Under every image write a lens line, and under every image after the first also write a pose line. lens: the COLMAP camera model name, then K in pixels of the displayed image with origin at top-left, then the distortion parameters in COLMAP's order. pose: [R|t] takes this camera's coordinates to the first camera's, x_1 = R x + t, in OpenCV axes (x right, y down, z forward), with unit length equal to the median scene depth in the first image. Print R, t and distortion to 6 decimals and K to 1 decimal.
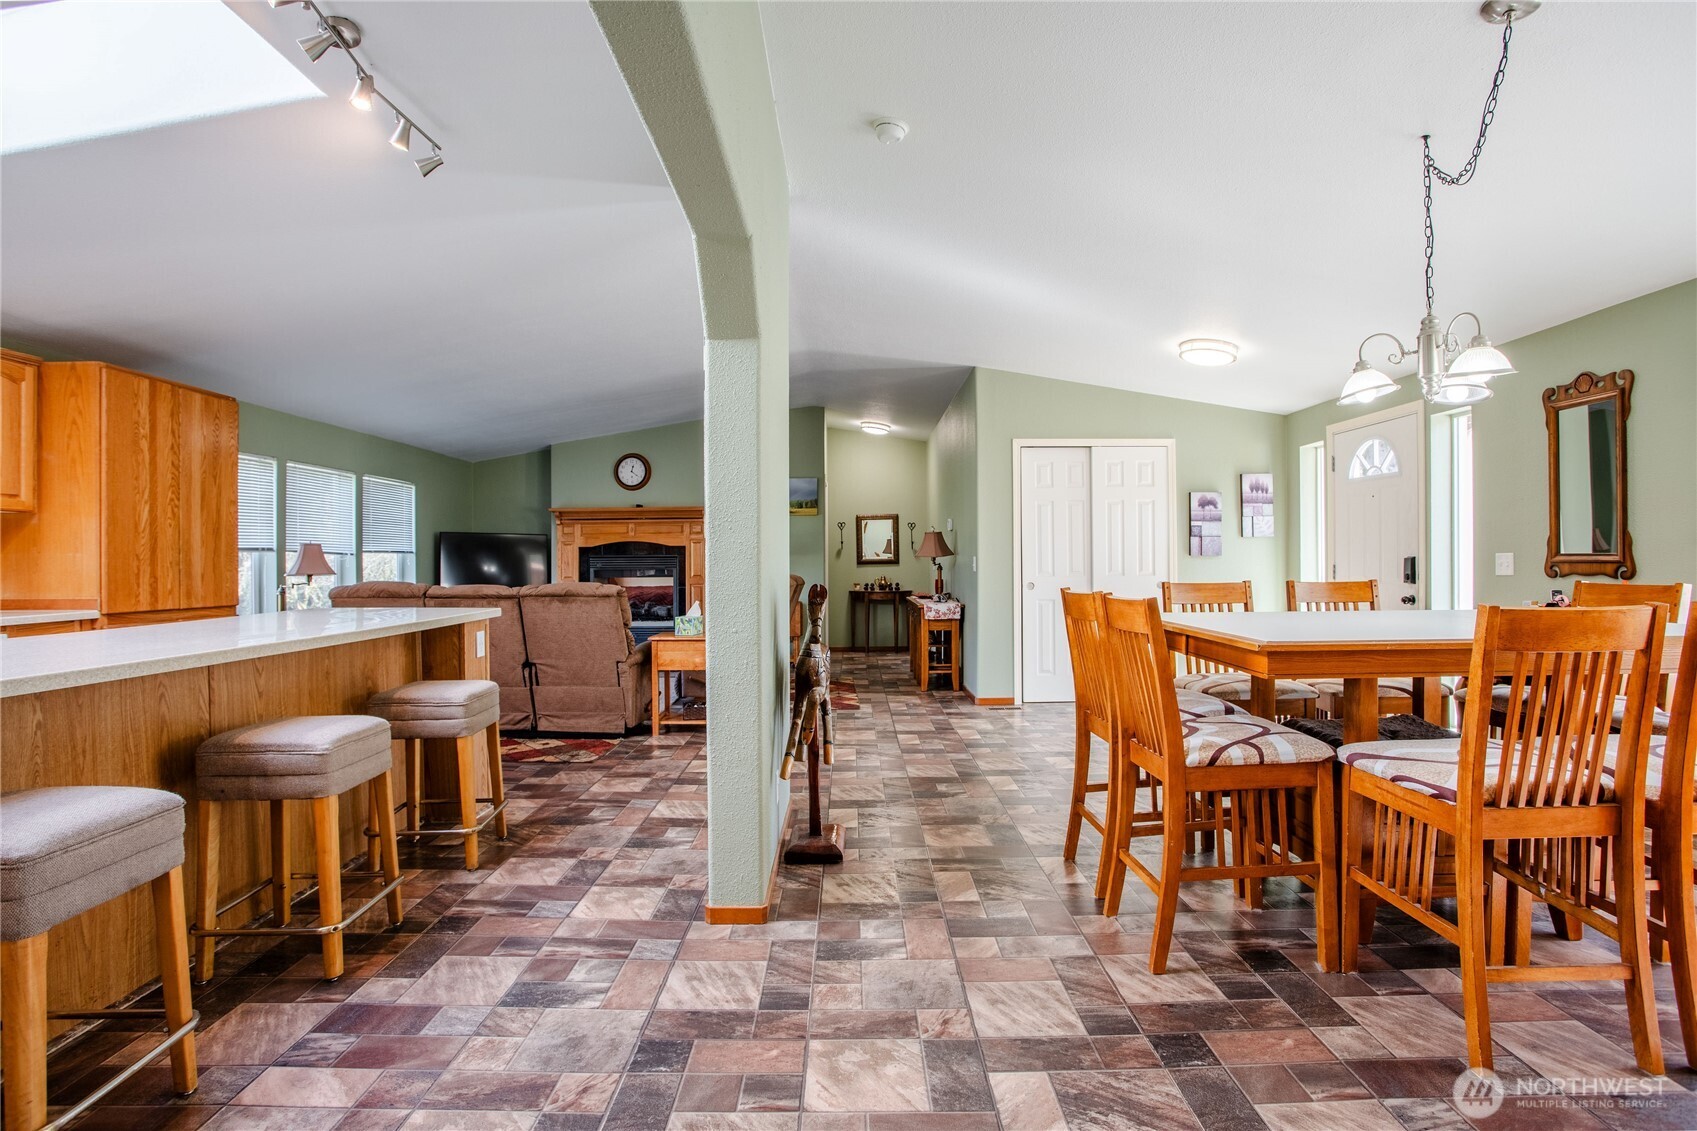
lens RADIAL K [[847.0, 0, 845.3], [0, 847.0, 560.0], [0, 0, 1]] dist [-0.066672, 0.030033]
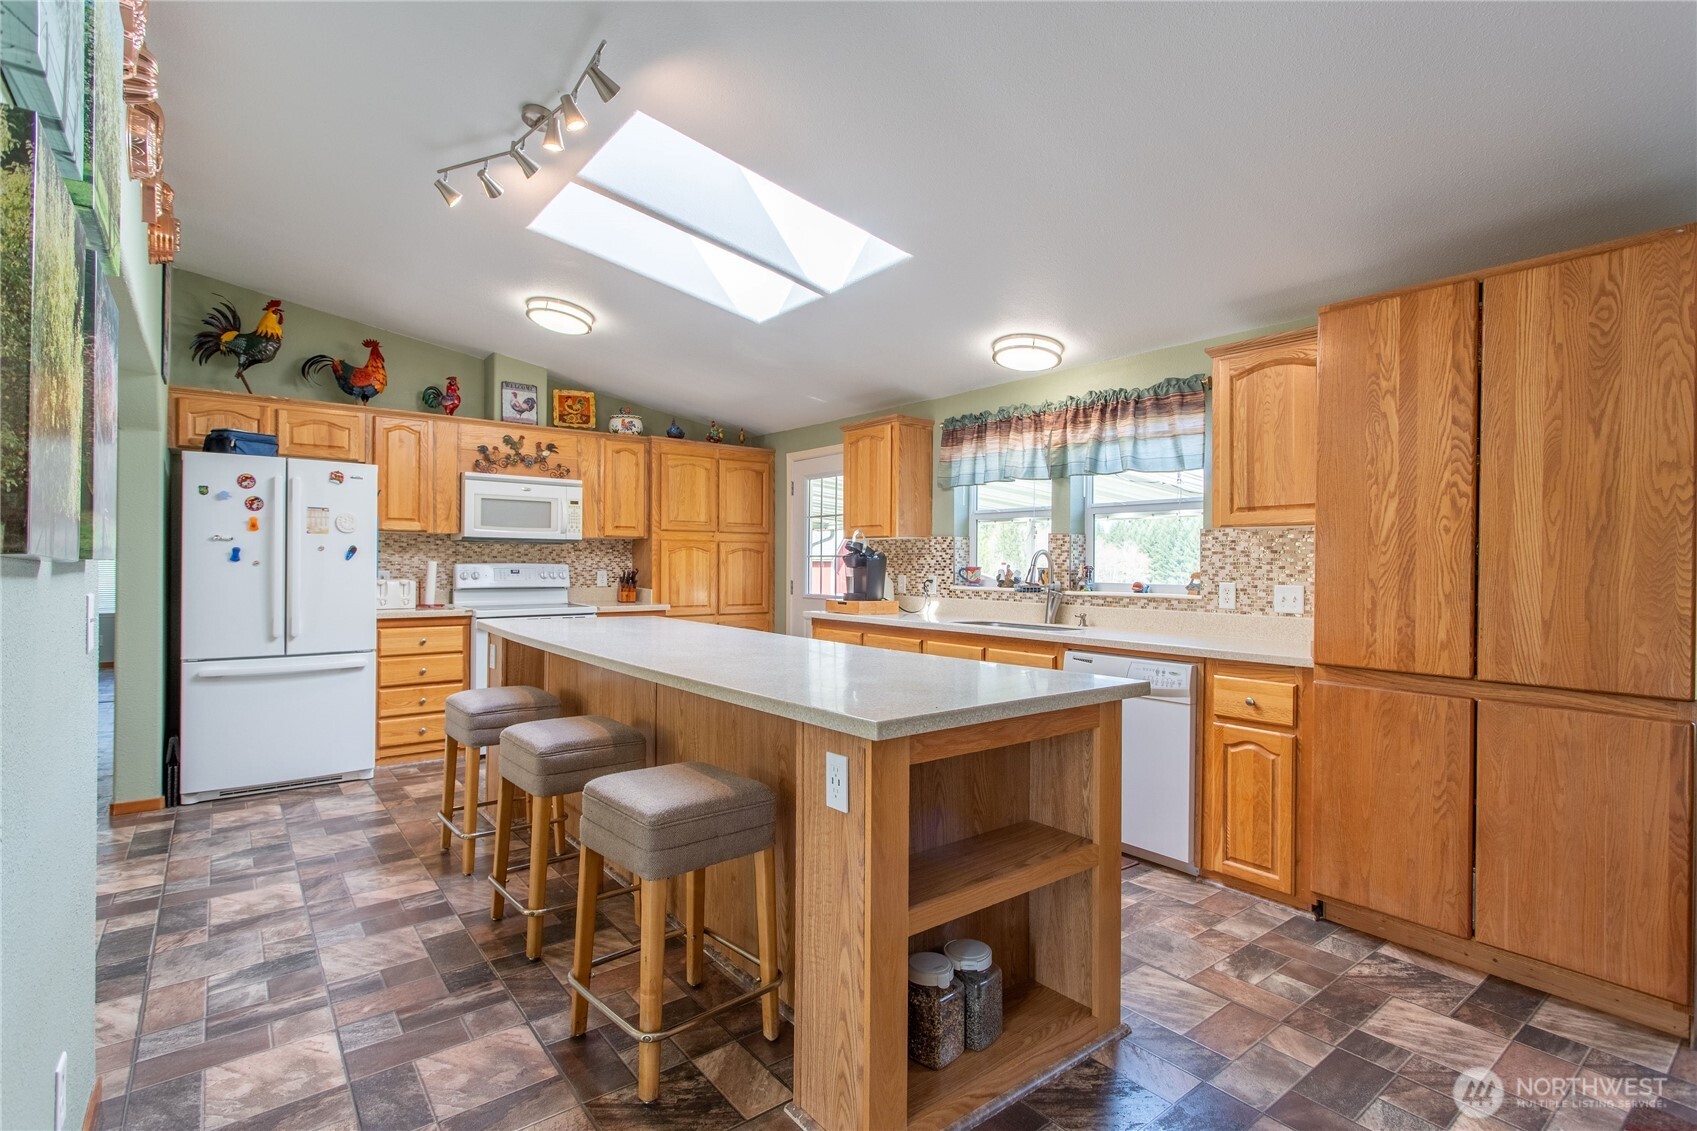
lens RADIAL K [[792.7, 0, 848.5], [0, 792.7, 565.5], [0, 0, 1]] dist [-0.000701, -0.000370]
pose [[-0.779562, 0.000130, -0.626325, -0.239125], [-0.003840, 0.999980, 0.004987, -0.030190], [0.626313, 0.006293, -0.779546, 1.907528]]
